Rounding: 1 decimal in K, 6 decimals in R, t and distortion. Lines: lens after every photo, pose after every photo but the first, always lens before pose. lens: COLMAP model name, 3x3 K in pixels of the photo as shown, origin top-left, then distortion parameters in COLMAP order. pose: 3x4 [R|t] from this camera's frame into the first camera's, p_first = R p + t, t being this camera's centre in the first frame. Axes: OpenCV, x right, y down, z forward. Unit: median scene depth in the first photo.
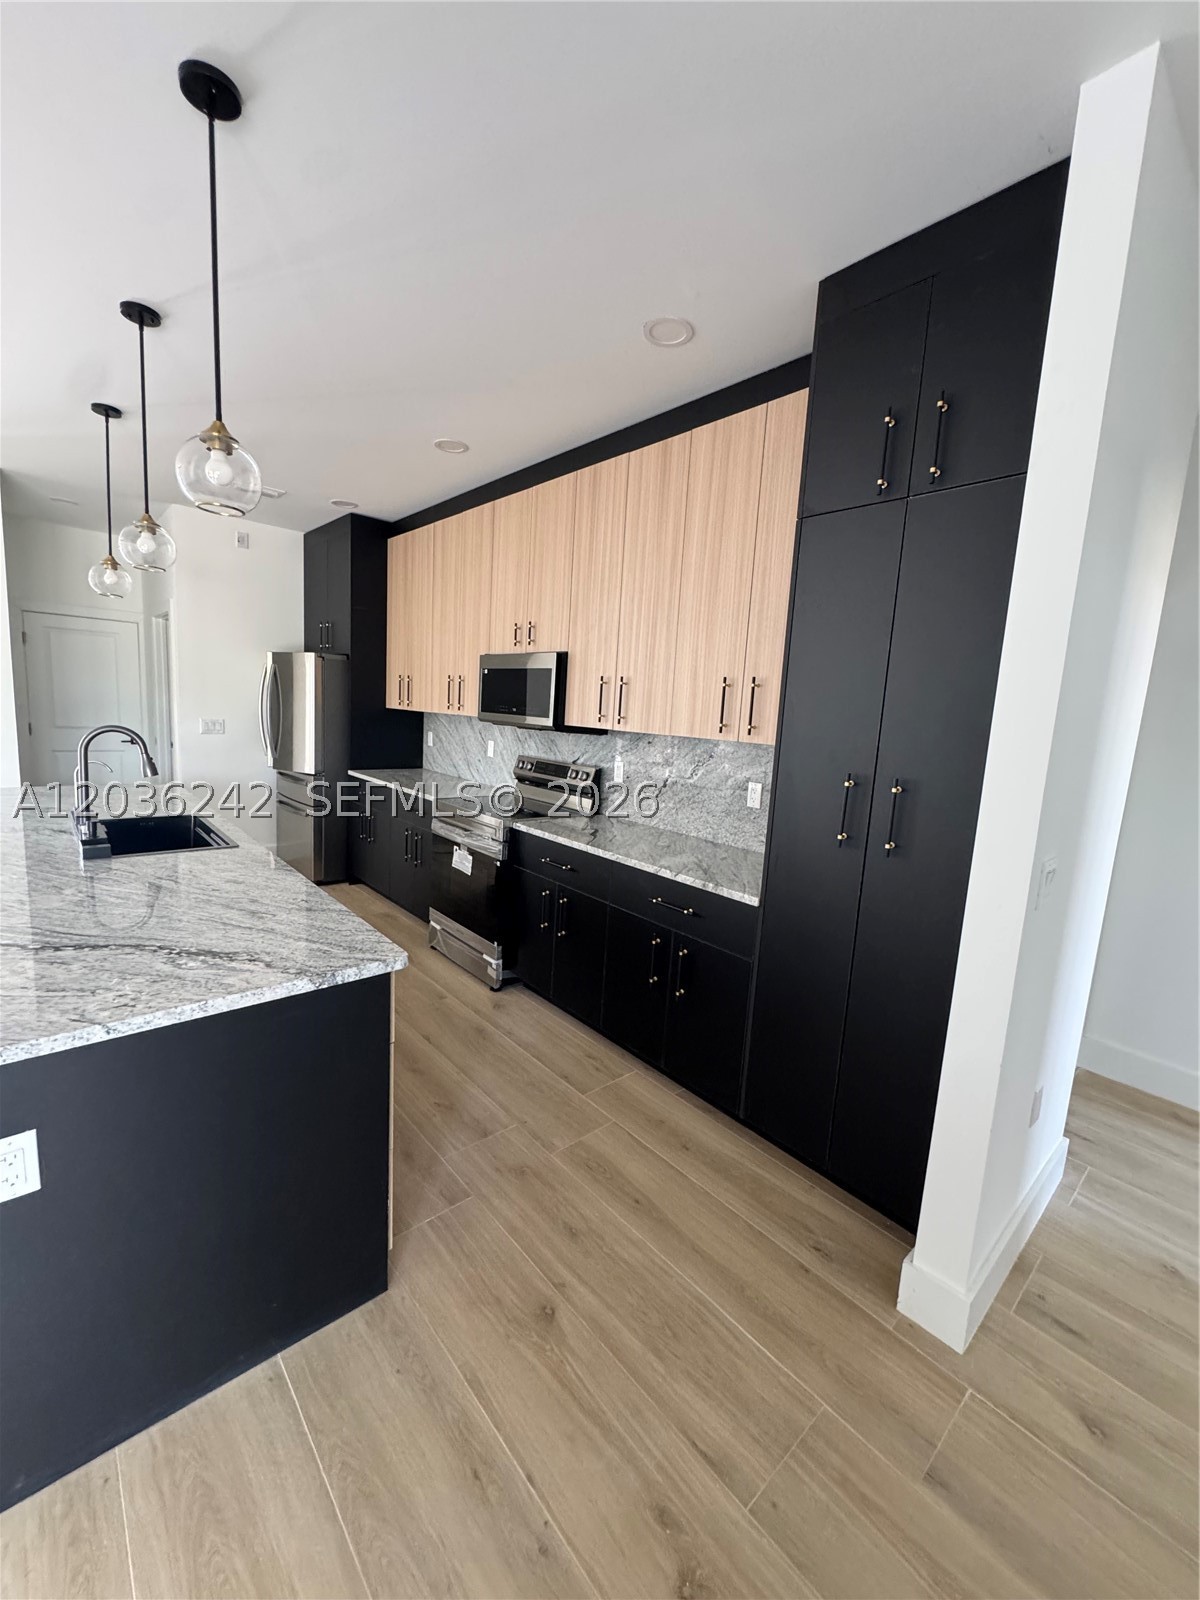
lens RADIAL K [[638.5, 0, 596.7], [0, 638.5, 794.7], [0, 0, 1]] dist [-0.000705, 0.000055]
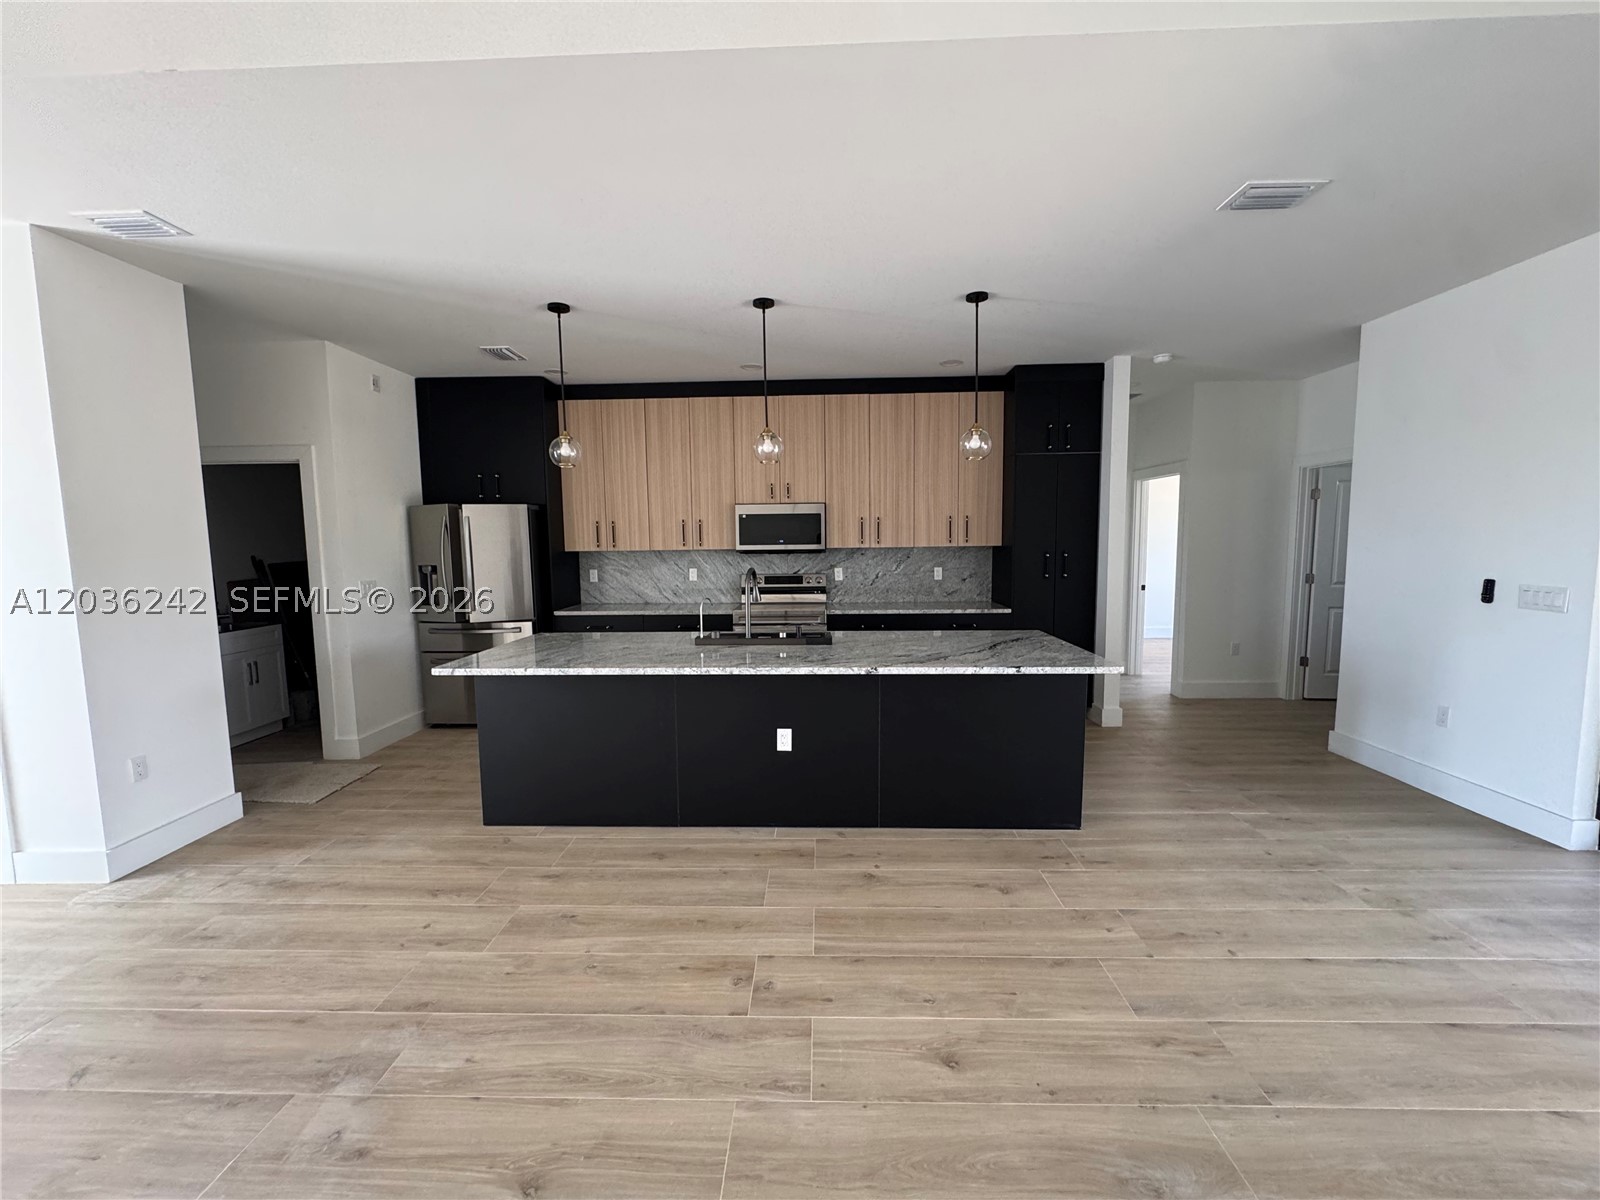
lens RADIAL K [[638.5, 0, 791.5], [0, 638.5, 602.3], [0, 0, 1]] dist [-0.000705, 0.000055]
pose [[0.688669, -0.141051, 0.711224, -1.864122], [0.151512, 0.987236, 0.049083, -0.096298], [-0.709070, 0.073957, 0.701249, -0.088183]]
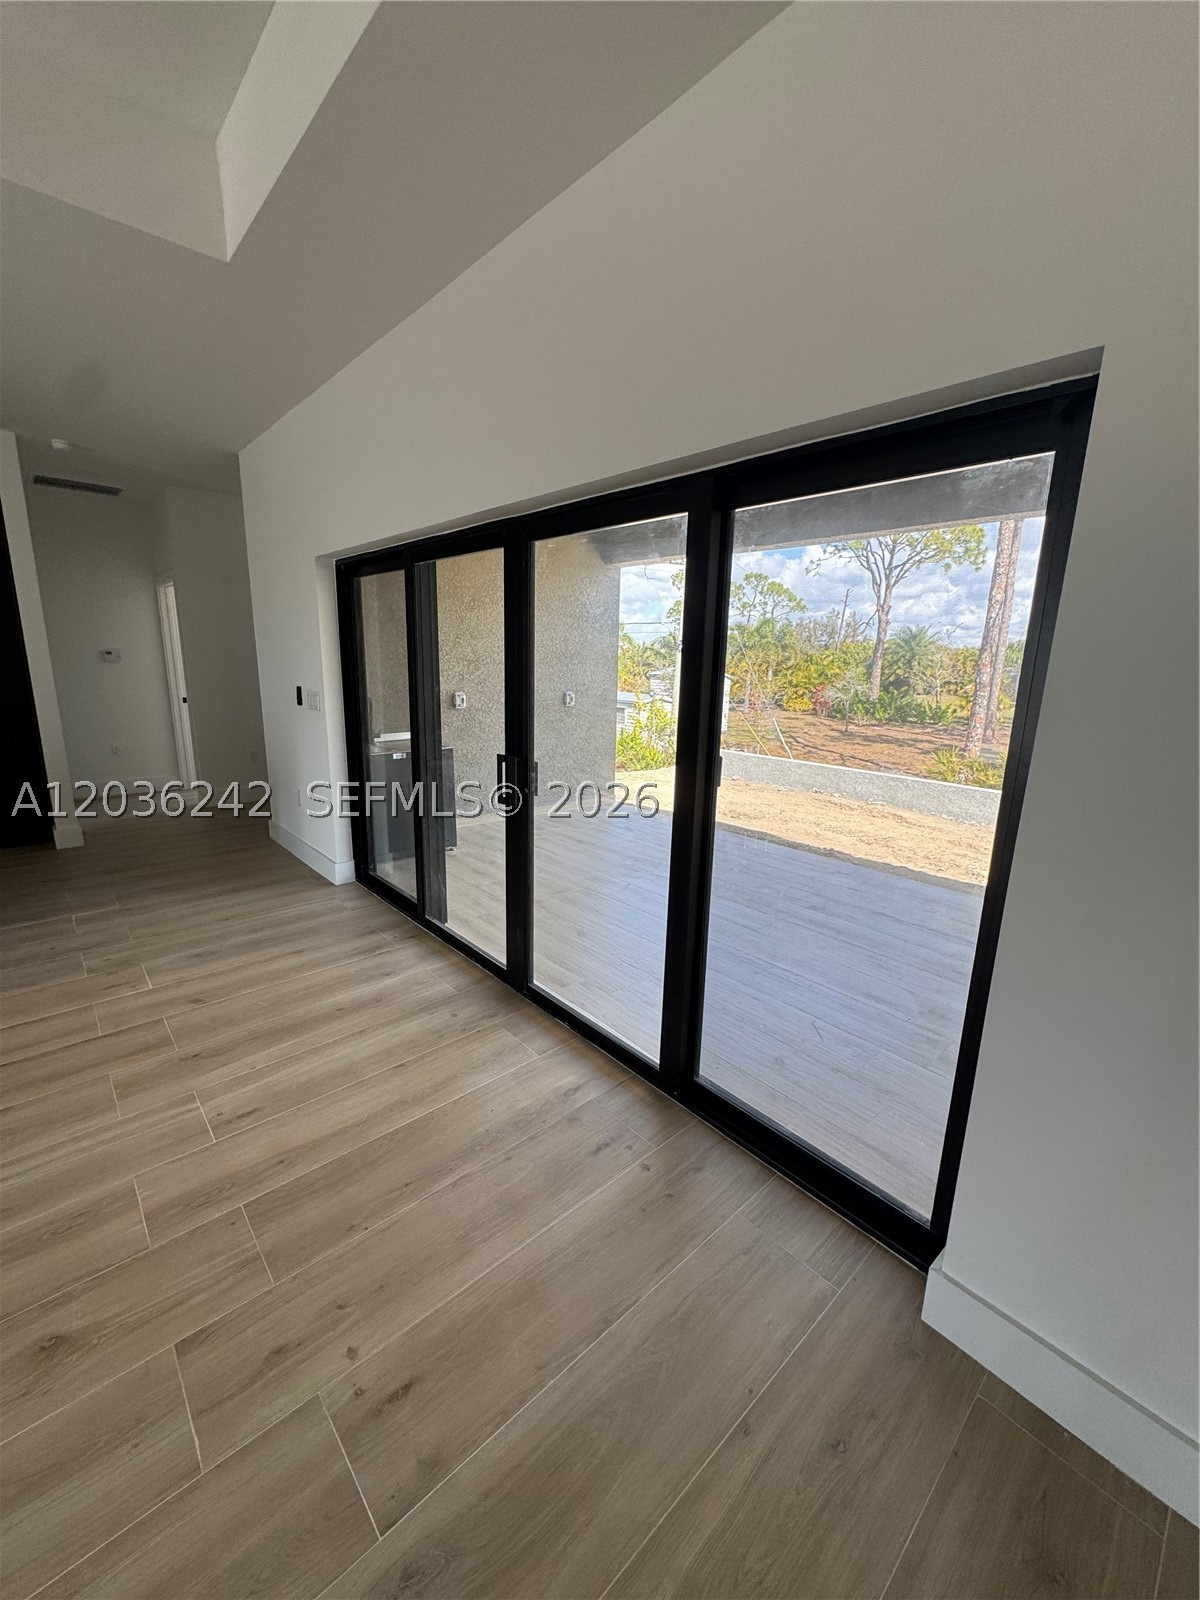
lens RADIAL K [[638.5, 0, 597.3], [0, 638.5, 806.9], [0, 0, 1]] dist [-0.000705, 0.000055]
pose [[-0.007401, -0.286865, 0.957942, -1.584620], [0.110500, 0.951867, 0.285899, 0.063844], [-0.993849, 0.107969, 0.024654, -1.061354]]
